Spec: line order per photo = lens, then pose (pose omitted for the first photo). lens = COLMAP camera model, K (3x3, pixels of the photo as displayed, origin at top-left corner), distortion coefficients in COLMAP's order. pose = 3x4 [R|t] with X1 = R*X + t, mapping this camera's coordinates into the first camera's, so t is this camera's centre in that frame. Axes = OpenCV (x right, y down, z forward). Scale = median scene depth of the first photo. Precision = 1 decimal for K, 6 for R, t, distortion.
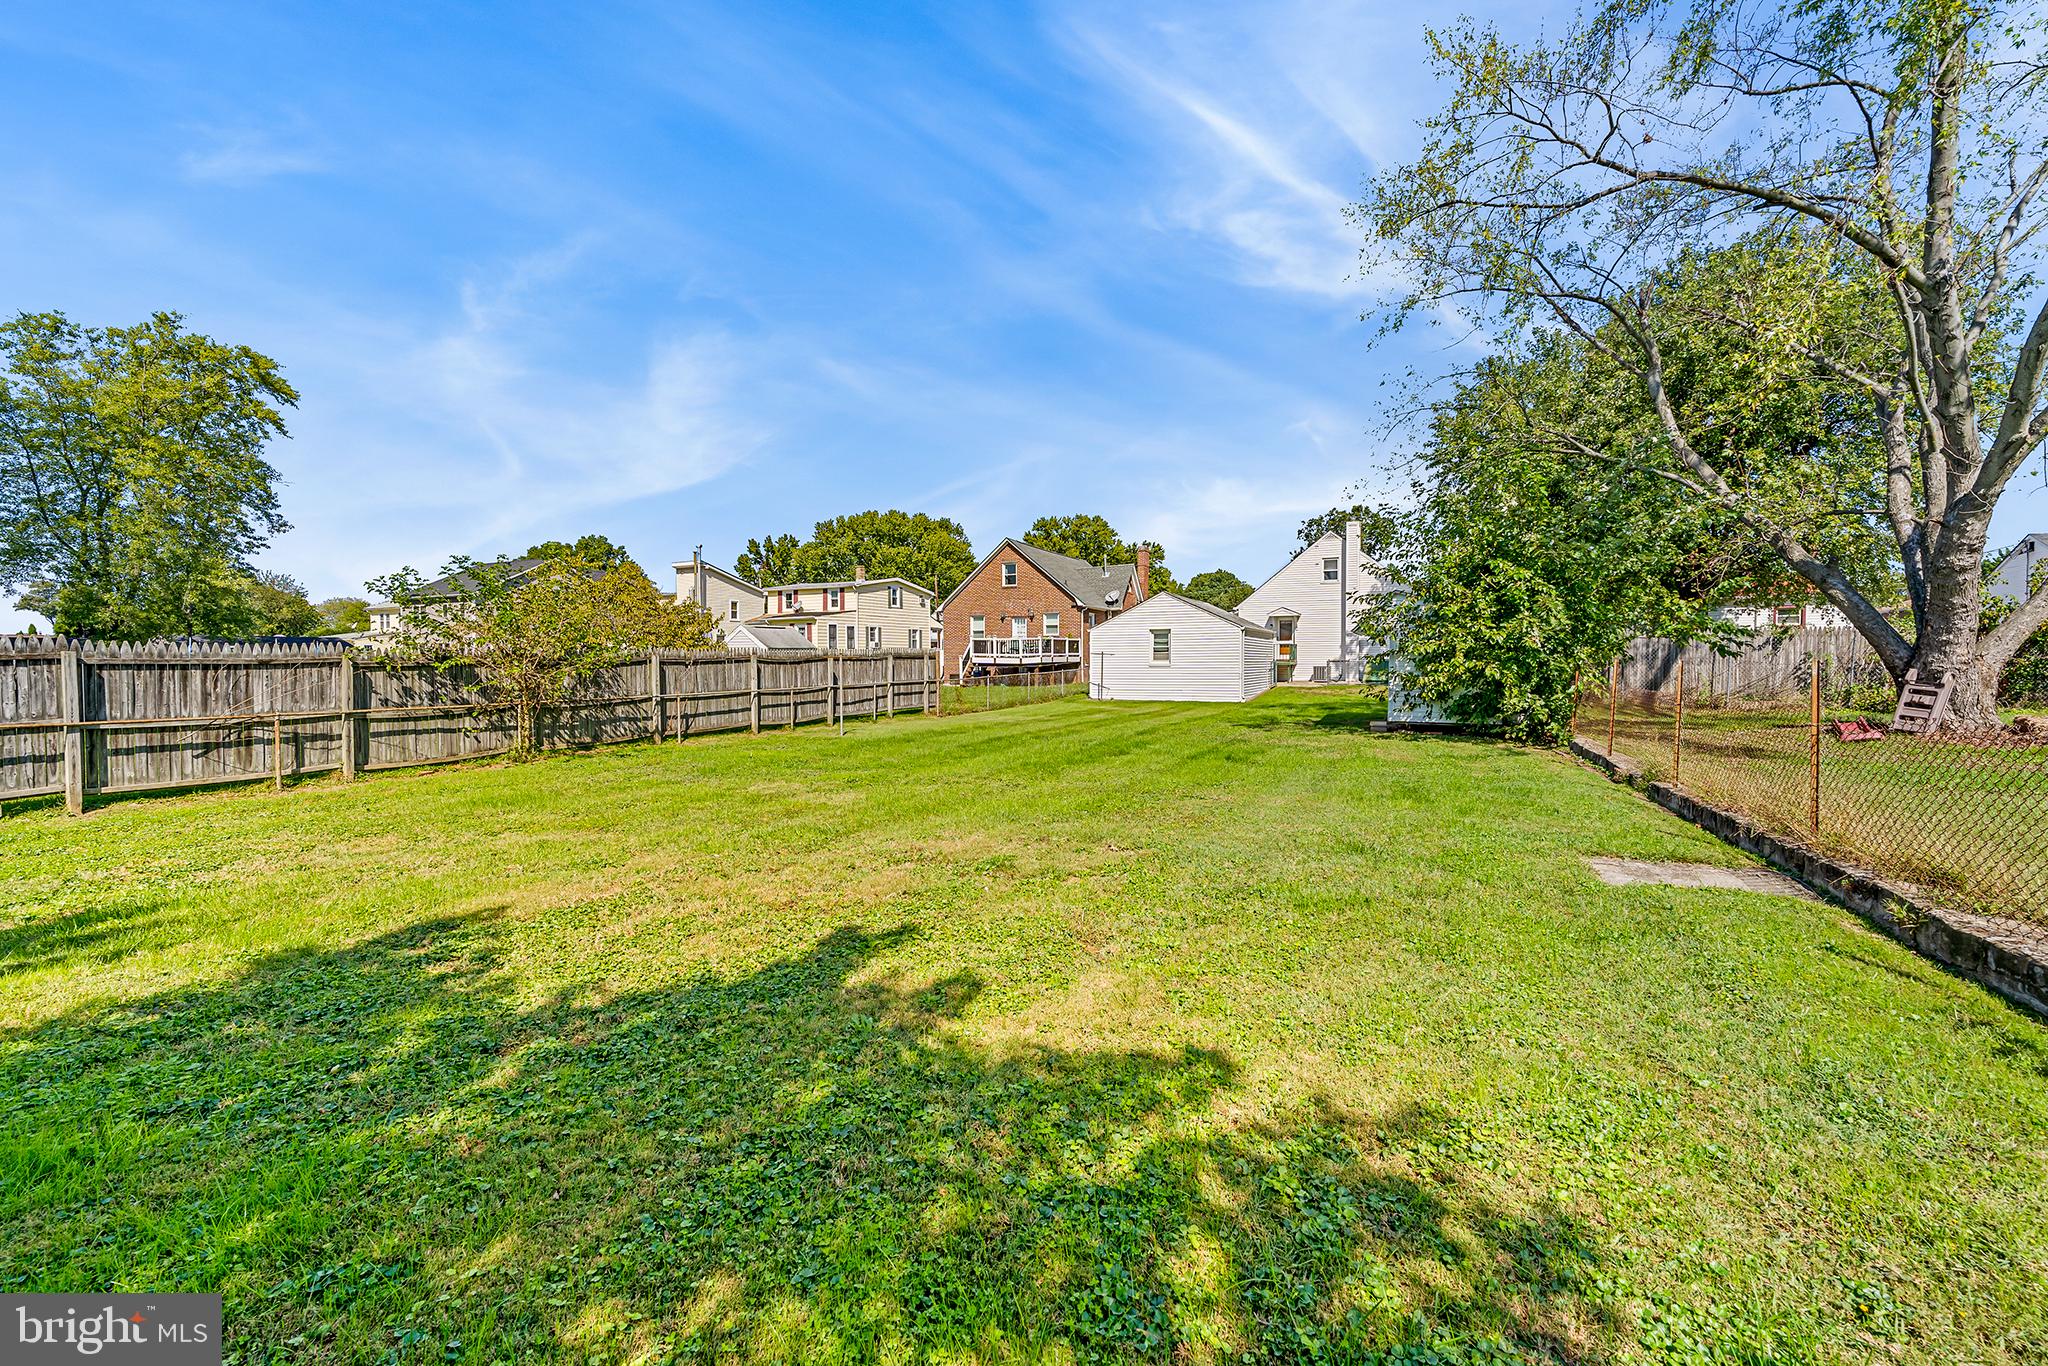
lens RADIAL K [[865.3, 0, 1009.8], [0, 865.3, 668.0], [0, 0, 1]] dist [-0.000376, -0.000270]
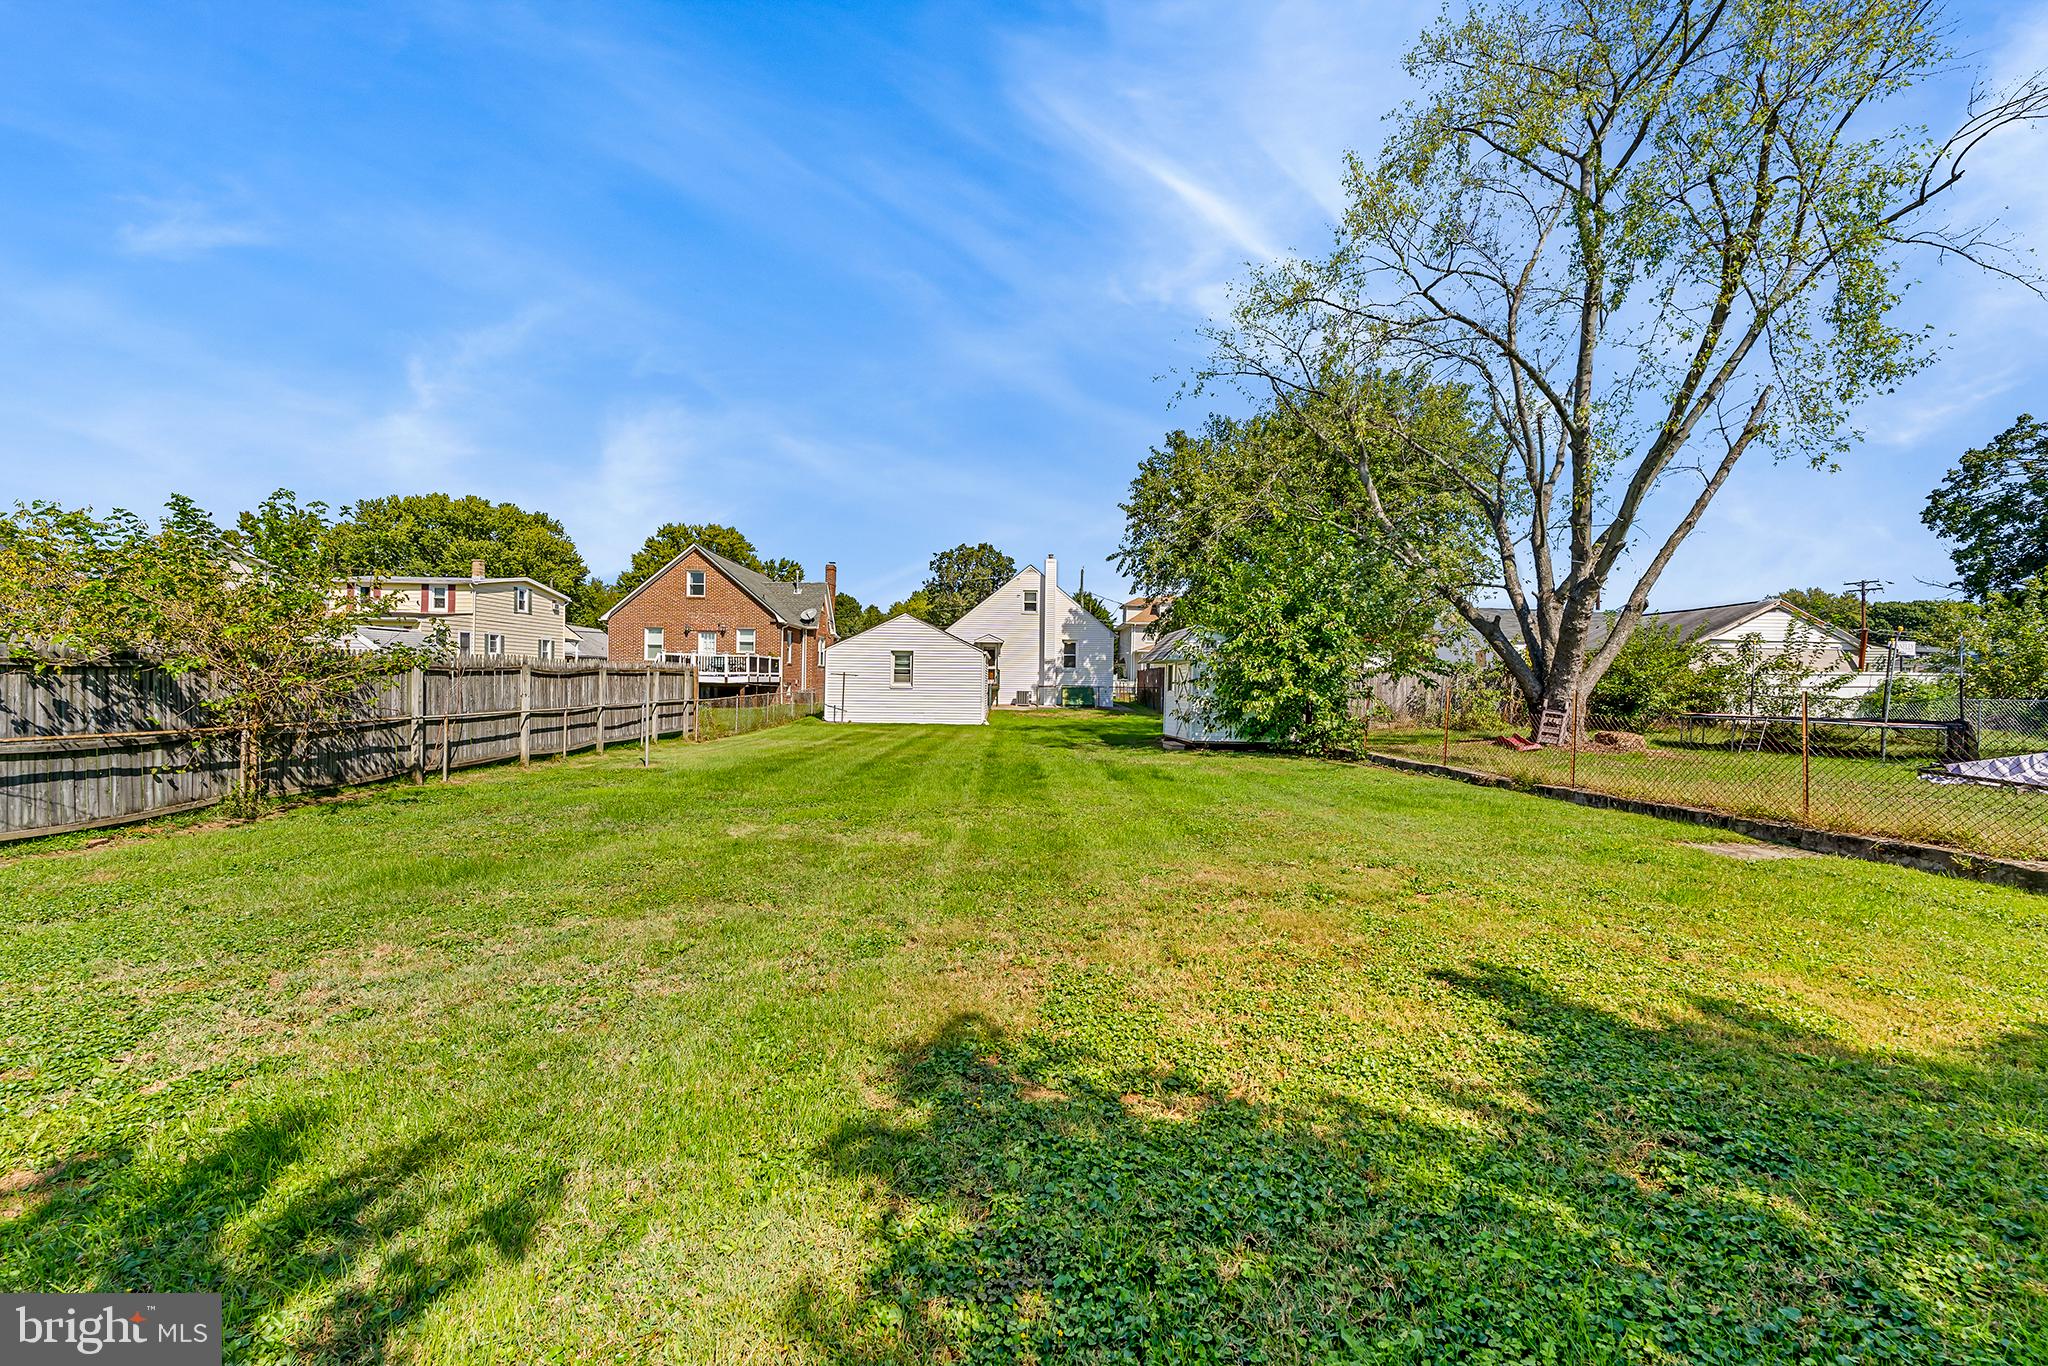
lens RADIAL K [[865.3, 0, 1009.8], [0, 865.3, 668.0], [0, 0, 1]] dist [-0.000376, -0.000270]
pose [[0.884855, 0.028047, 0.465021, -0.298501], [-0.015514, 0.999406, -0.030757, 0.005498], [-0.465608, 0.020001, 0.884765, 0.120694]]
